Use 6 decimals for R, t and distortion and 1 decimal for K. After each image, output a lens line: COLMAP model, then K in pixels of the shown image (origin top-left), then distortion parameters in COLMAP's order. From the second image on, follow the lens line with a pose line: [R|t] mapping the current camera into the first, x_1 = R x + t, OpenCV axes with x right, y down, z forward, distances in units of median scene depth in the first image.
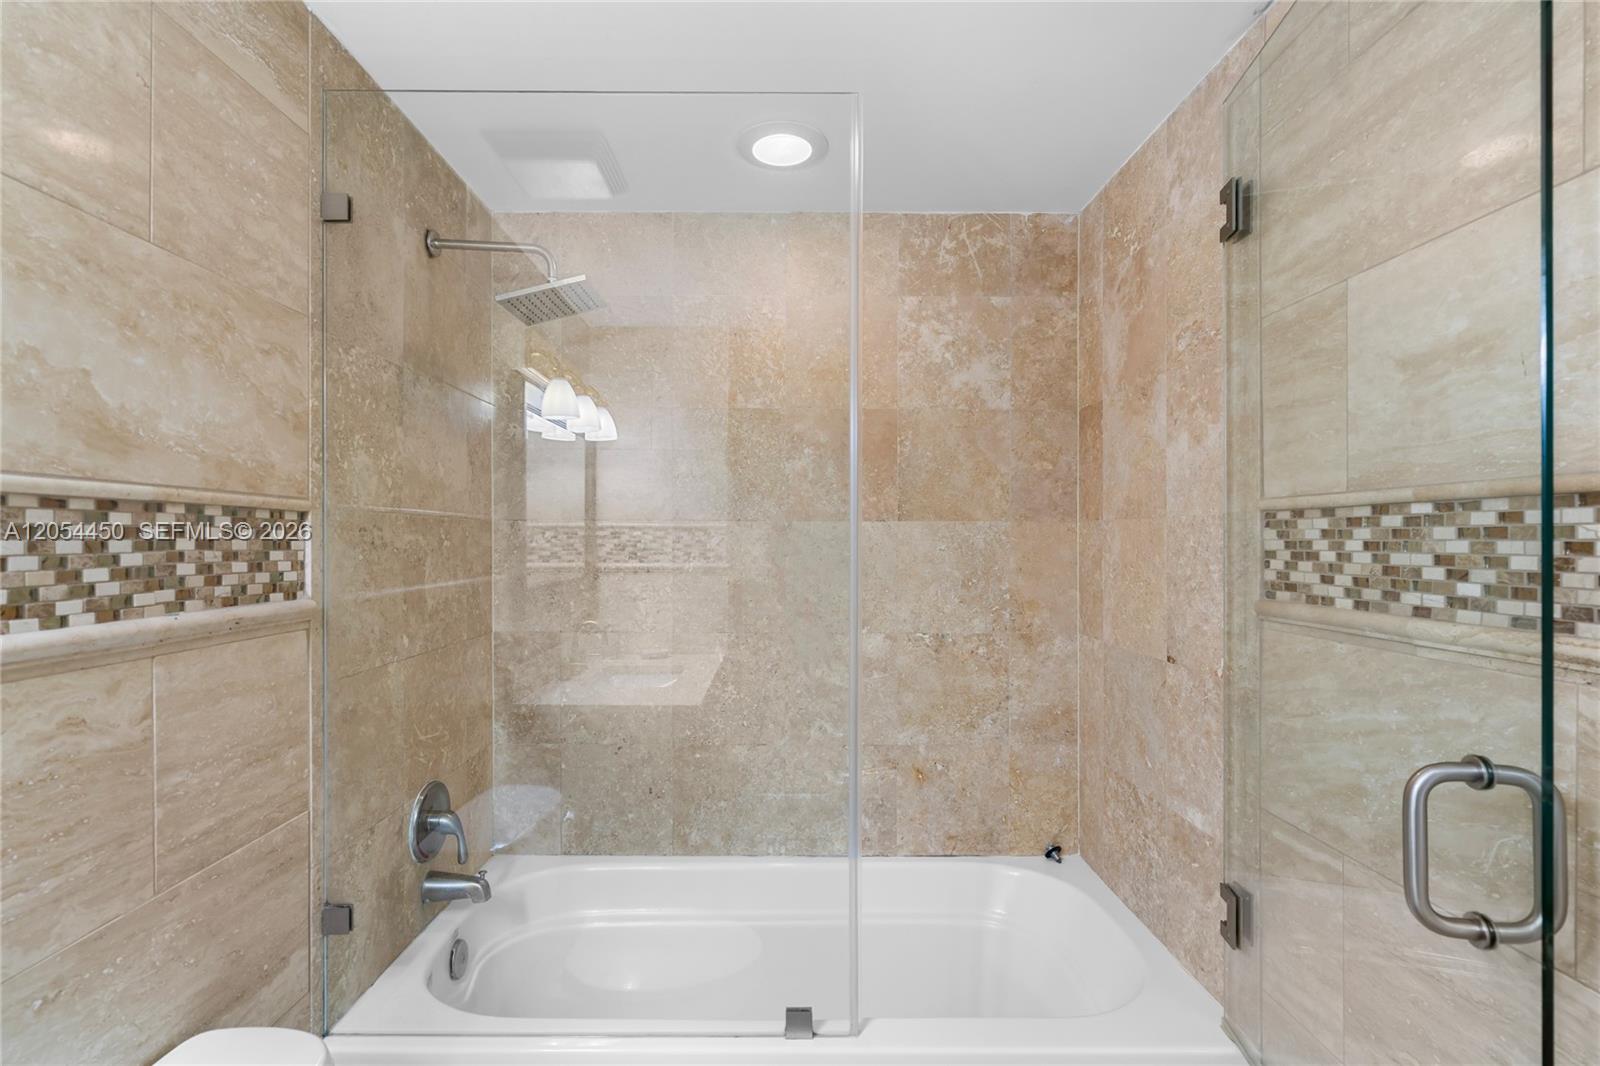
lens RADIAL K [[734.3, 0, 781.7], [0, 734.3, 544.1], [0, 0, 1]] dist [-0.014049, 0.006192]
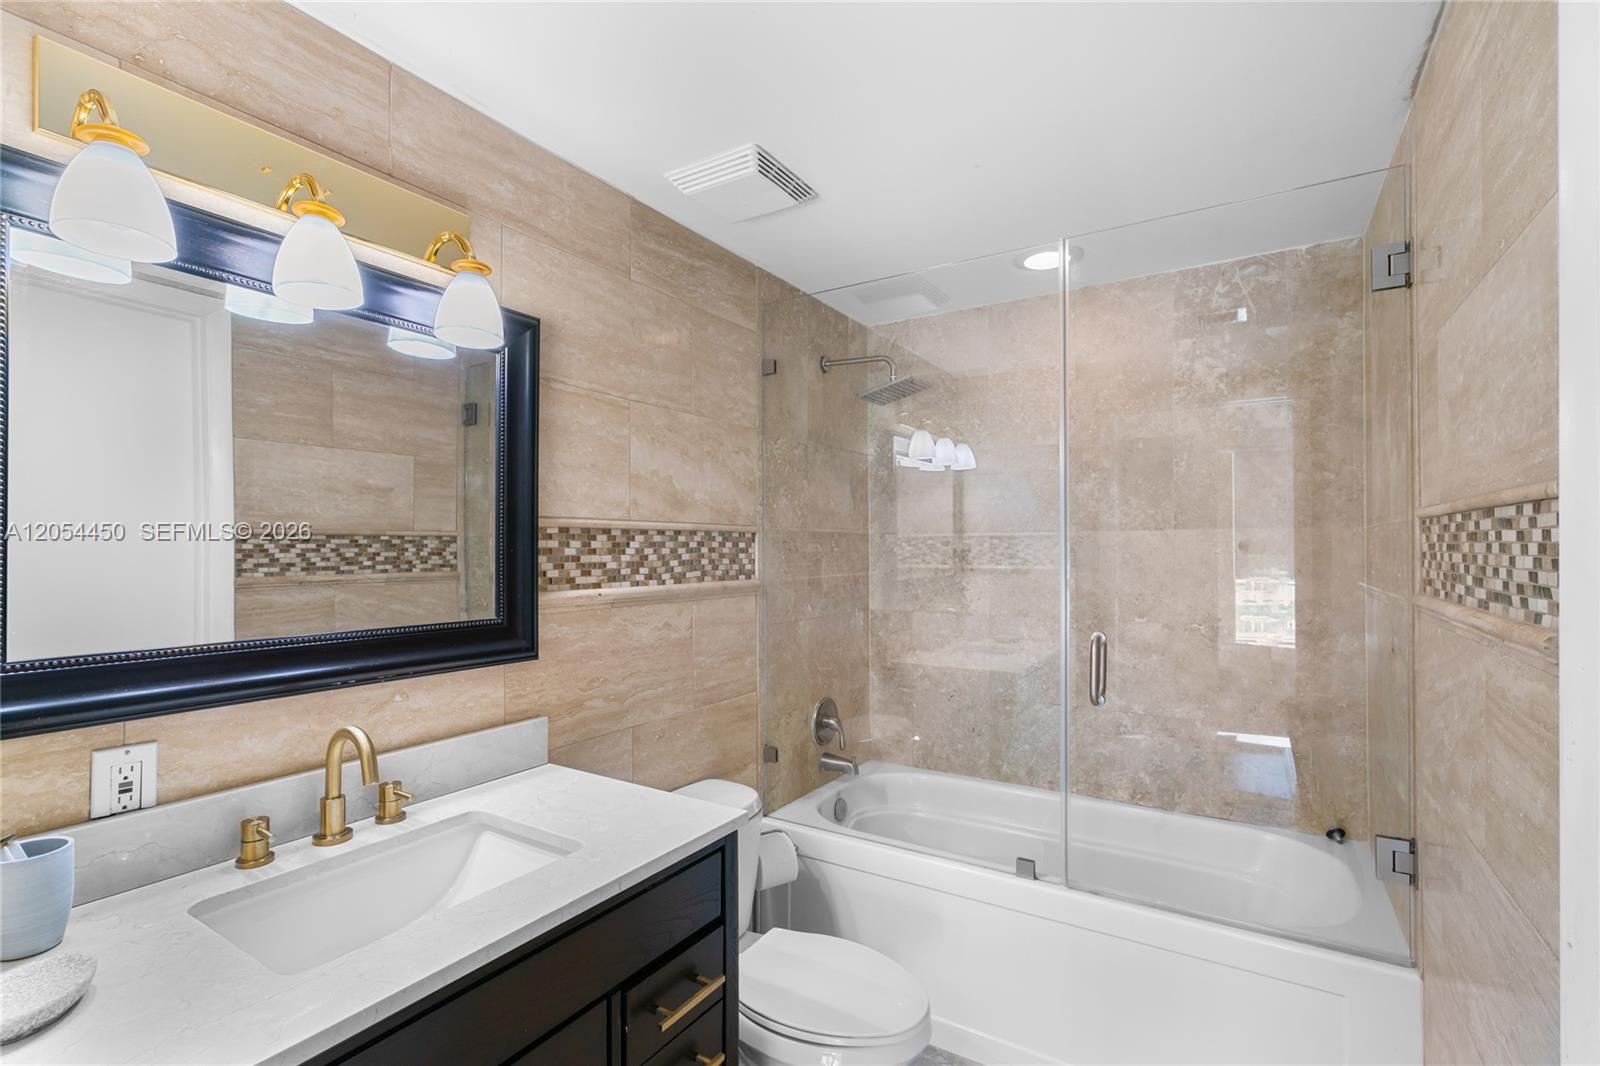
lens RADIAL K [[734.3, 0, 805.3], [0, 734.3, 548.1], [0, 0, 1]] dist [-0.014049, 0.006192]
pose [[0.849216, -0.005572, -0.528016, 0.301661], [0.003149, 0.999980, -0.005488, 0.004055], [0.528036, 0.002997, 0.849216, -0.355825]]
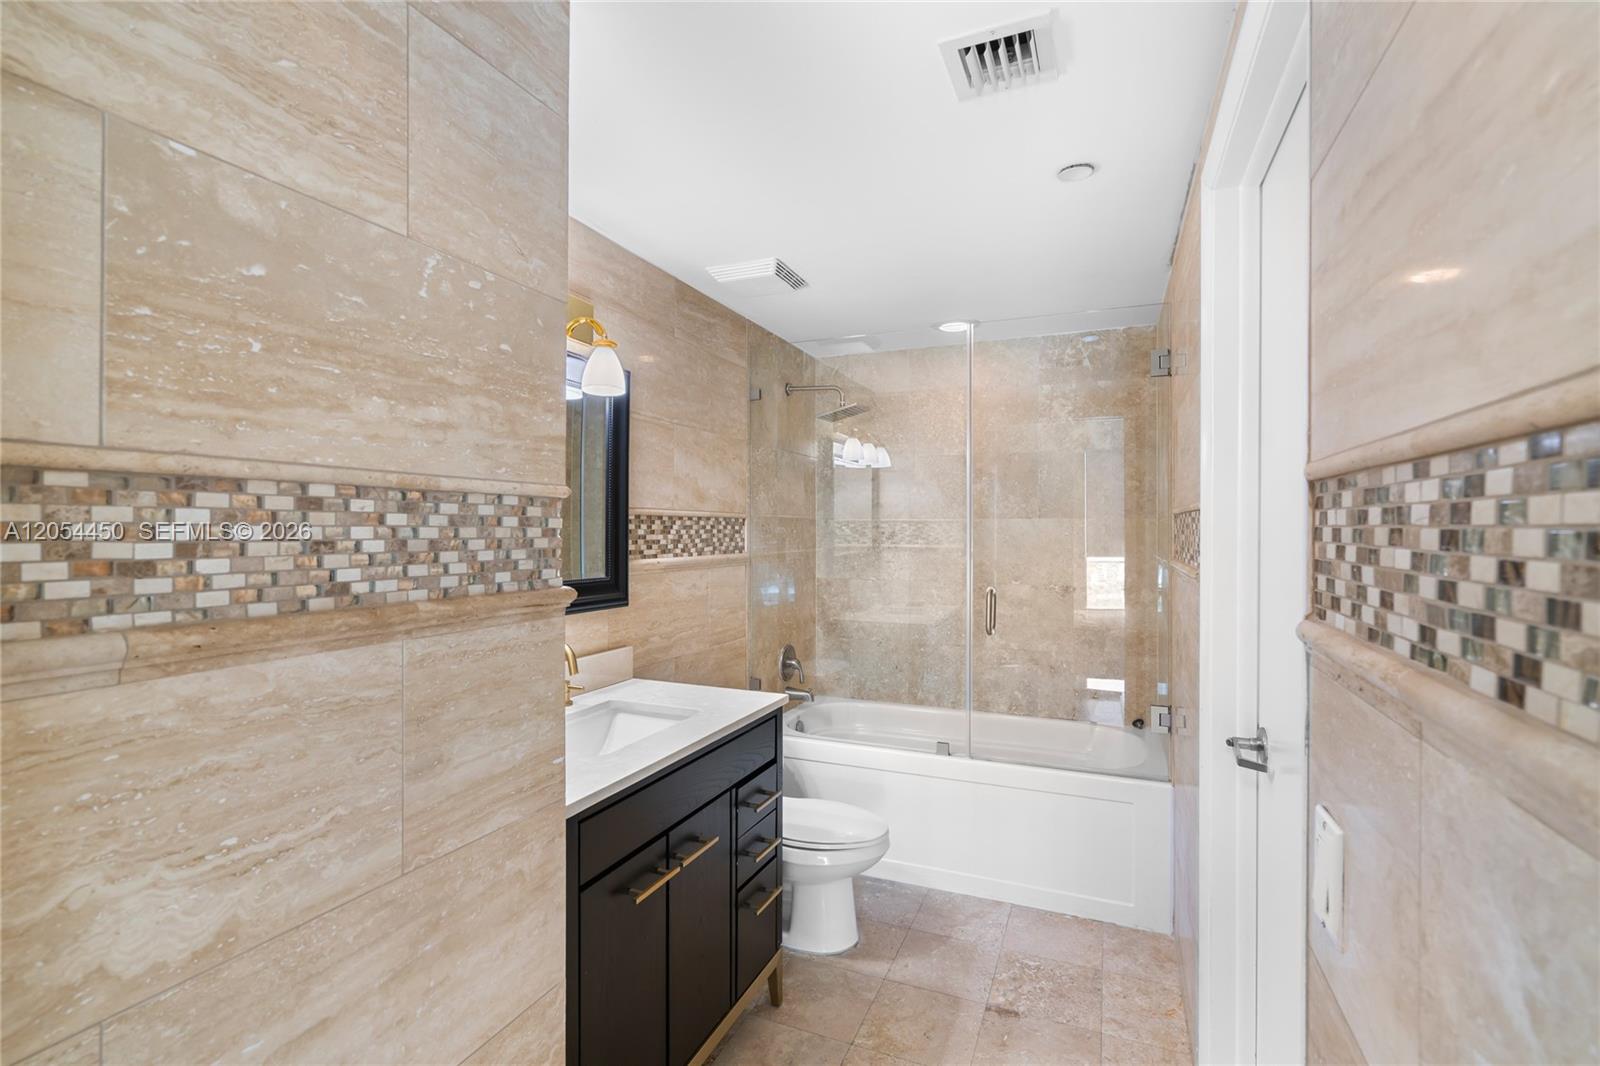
lens RADIAL K [[734.3, 0, 817.1], [0, 734.3, 529.7], [0, 0, 1]] dist [-0.014049, 0.006192]
pose [[0.927094, -0.000746, -0.374829, 0.347347], [-0.001221, 0.999987, -0.005010, 0.004410], [0.374828, 0.005103, 0.927081, -0.826764]]
